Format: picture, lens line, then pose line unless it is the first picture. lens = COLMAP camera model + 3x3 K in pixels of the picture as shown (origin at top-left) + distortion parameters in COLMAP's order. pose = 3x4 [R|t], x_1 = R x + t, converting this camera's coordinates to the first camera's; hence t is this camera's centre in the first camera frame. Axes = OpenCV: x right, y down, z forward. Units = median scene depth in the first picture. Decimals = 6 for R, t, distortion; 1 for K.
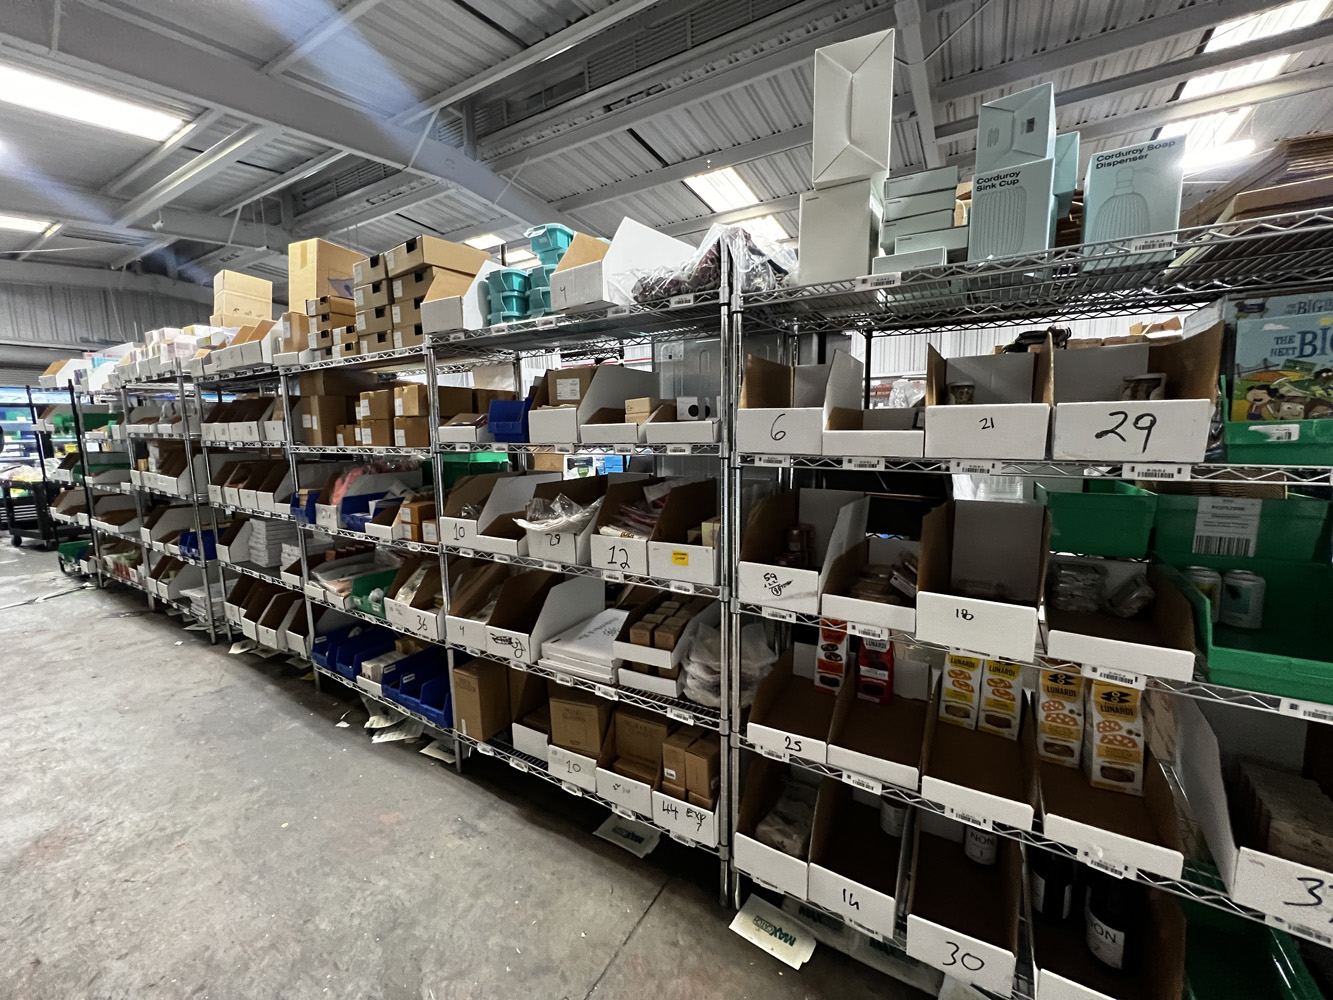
lens RADIAL K [[532.5, 0, 659.0], [0, 532.5, 496.0], [0, 0, 1]] dist [-0.002240, -0.000248]
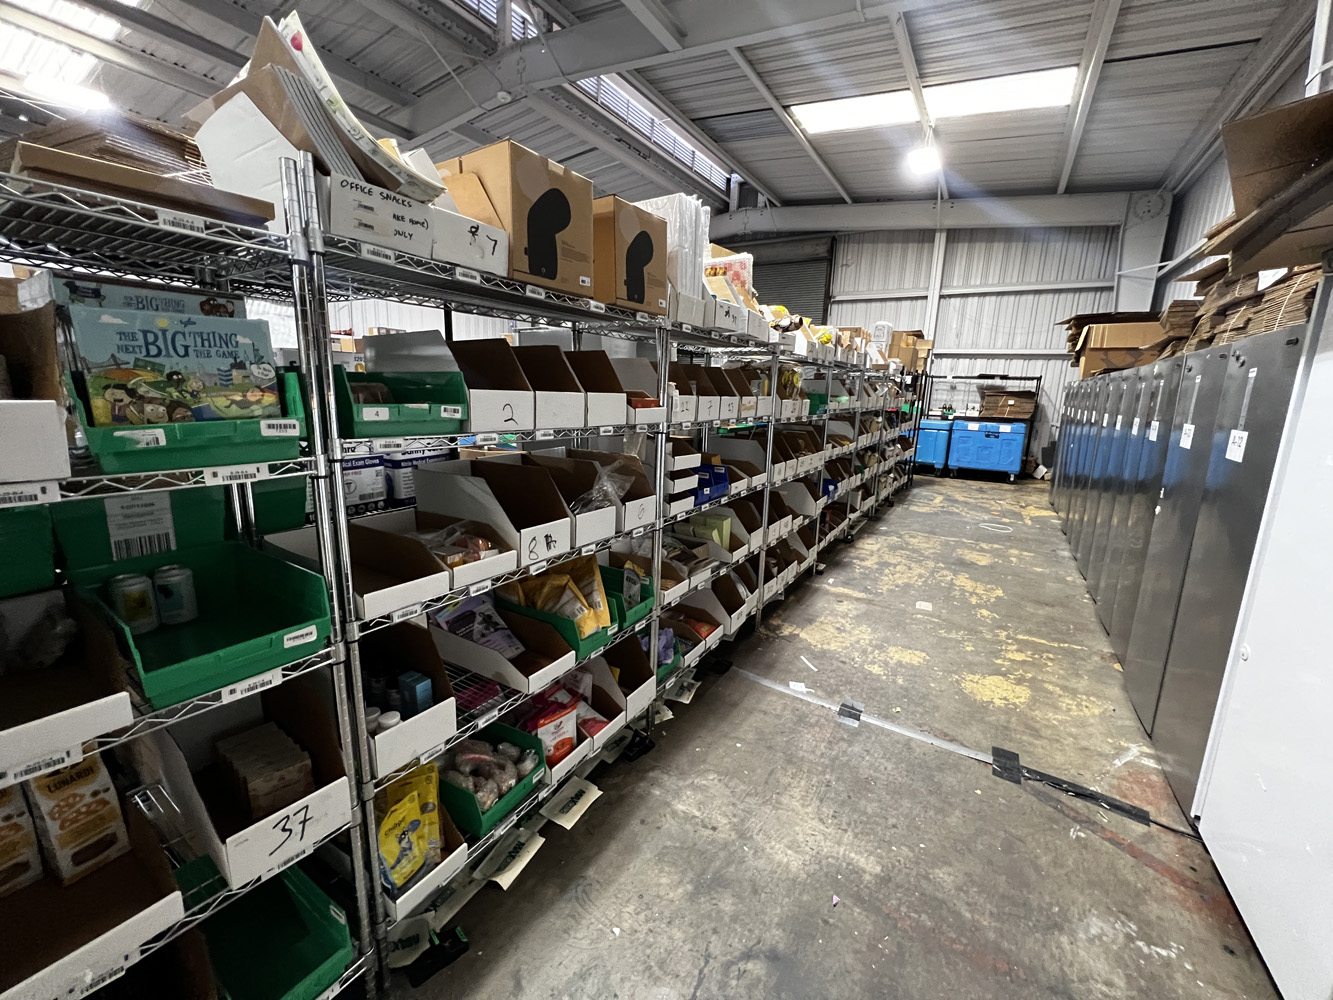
lens RADIAL K [[532.5, 0, 665.2], [0, 532.5, 495.1], [0, 0, 1]] dist [-0.002240, -0.000248]
pose [[0.012525, -0.175969, 0.984316, 0.222530], [0.102026, 0.979481, 0.173806, -0.085319], [-0.994703, 0.098249, 0.030221, 0.062441]]
